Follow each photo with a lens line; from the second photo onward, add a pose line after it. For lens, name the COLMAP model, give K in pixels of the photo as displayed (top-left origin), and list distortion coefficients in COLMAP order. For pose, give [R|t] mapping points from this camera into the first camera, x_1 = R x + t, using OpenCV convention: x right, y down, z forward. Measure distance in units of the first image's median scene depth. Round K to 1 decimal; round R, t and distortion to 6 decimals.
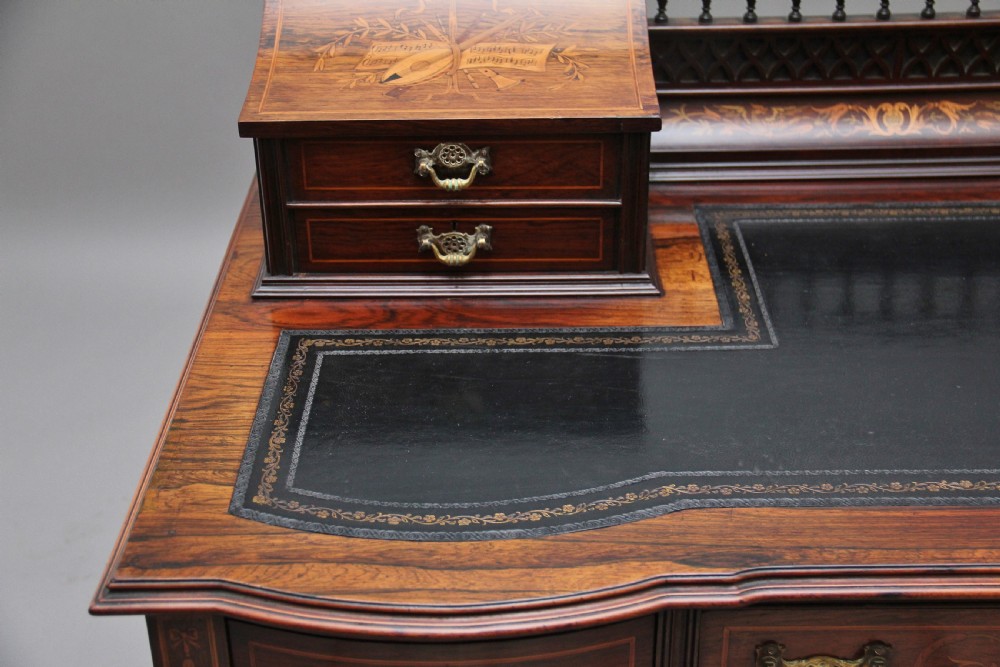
lens RADIAL K [[1396.7, 0, 530.7], [0, 1396.7, 341.0], [0, 0, 1]] dist [0.061095, 0.000000]
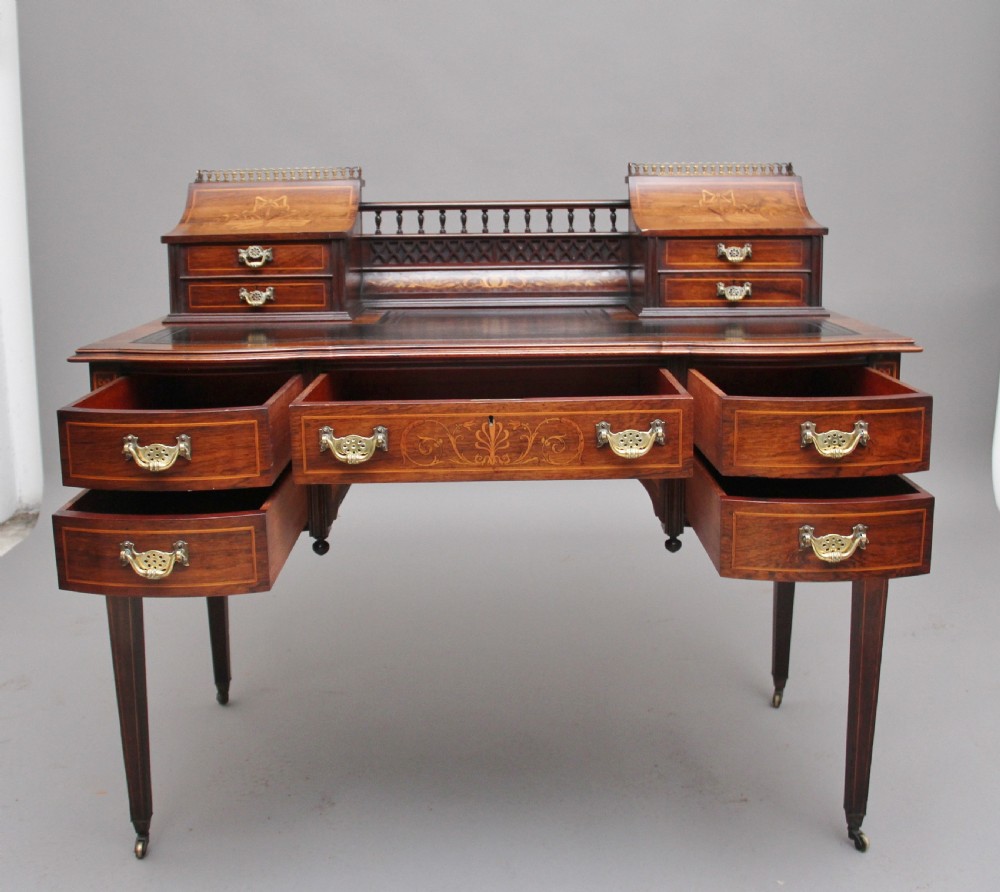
lens RADIAL K [[1174.4, 0, 476.6], [0, 1174.4, 426.0], [0, 0, 1]] dist [-0.138470, 0.000000]
pose [[0.999565, 0.002636, -0.029360, 0.340381], [-0.012223, 0.943399, -0.331435, 0.714931], [0.026824, 0.331649, 0.943021, -0.615982]]
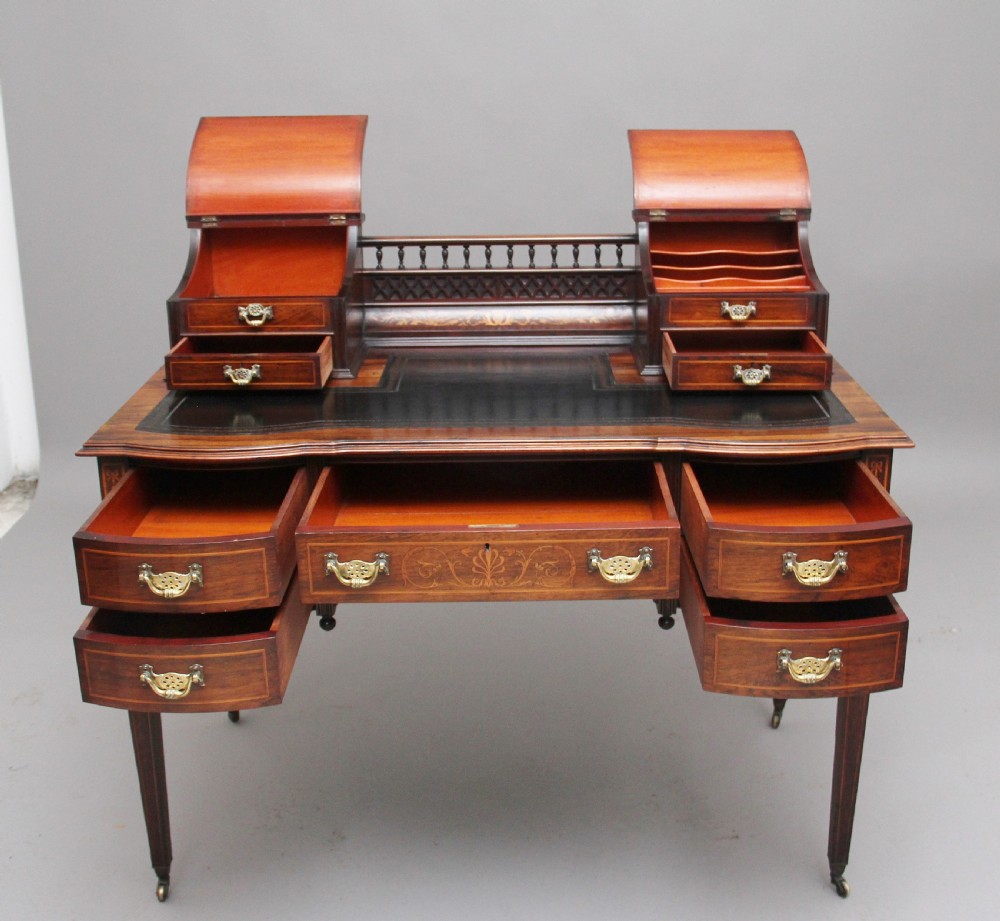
lens RADIAL K [[1265.6, 0, 491.7], [0, 1265.6, 453.3], [0, 0, 1]] dist [-0.120161, 0.000000]
pose [[0.999515, 0.005072, -0.030737, 0.367624], [-0.011231, 0.978976, -0.203665, 0.473643], [0.029058, 0.203911, 0.978558, -0.850856]]
